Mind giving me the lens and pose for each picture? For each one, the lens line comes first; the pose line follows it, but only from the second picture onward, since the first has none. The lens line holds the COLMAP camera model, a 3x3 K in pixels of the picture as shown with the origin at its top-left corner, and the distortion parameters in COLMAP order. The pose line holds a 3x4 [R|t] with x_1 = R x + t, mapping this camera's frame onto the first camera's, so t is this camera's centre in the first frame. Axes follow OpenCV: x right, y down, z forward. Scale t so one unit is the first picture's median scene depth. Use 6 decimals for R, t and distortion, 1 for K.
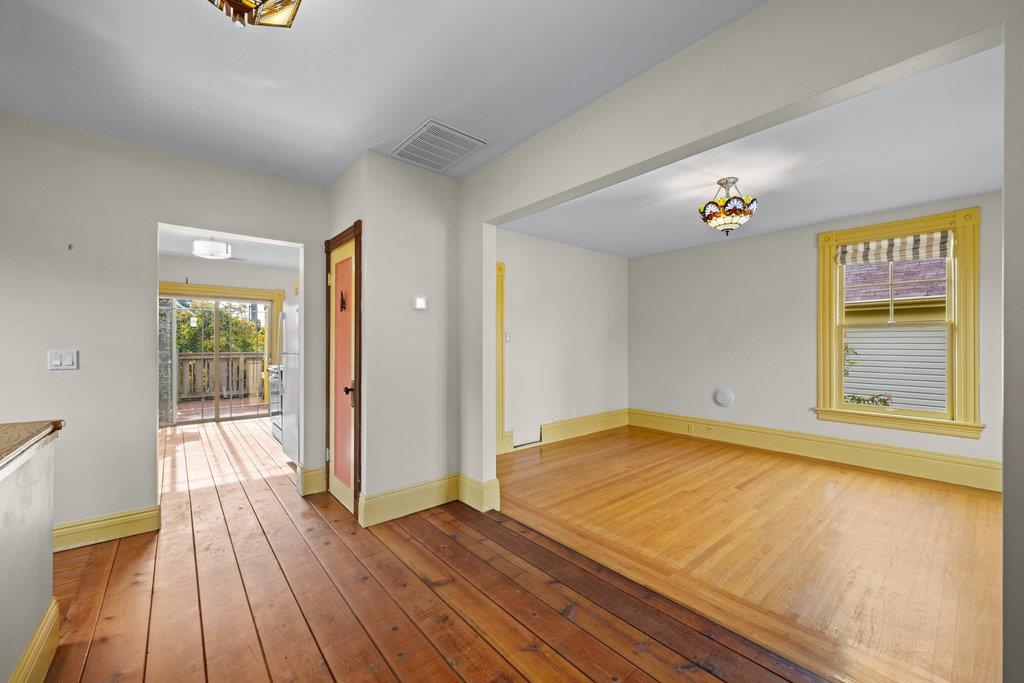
lens RADIAL K [[398.5, 0, 515.1], [0, 398.5, 341.7], [0, 0, 1]] dist [0.000103, 0.000069]
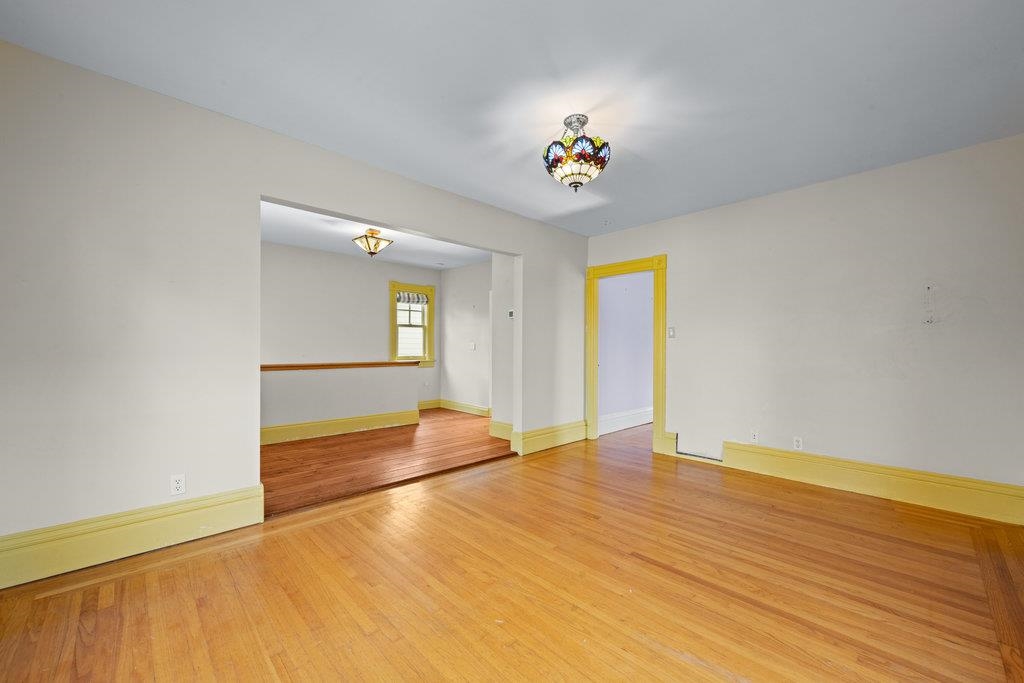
lens RADIAL K [[401.3, 0, 514.4], [0, 401.3, 347.9], [0, 0, 1]] dist [-0.001464, -0.000168]
pose [[0.067313, 0.003239, -0.997727, 1.143224], [-0.001096, 0.999994, 0.003172, 0.029018], [0.997731, 0.000880, 0.067316, 0.728249]]
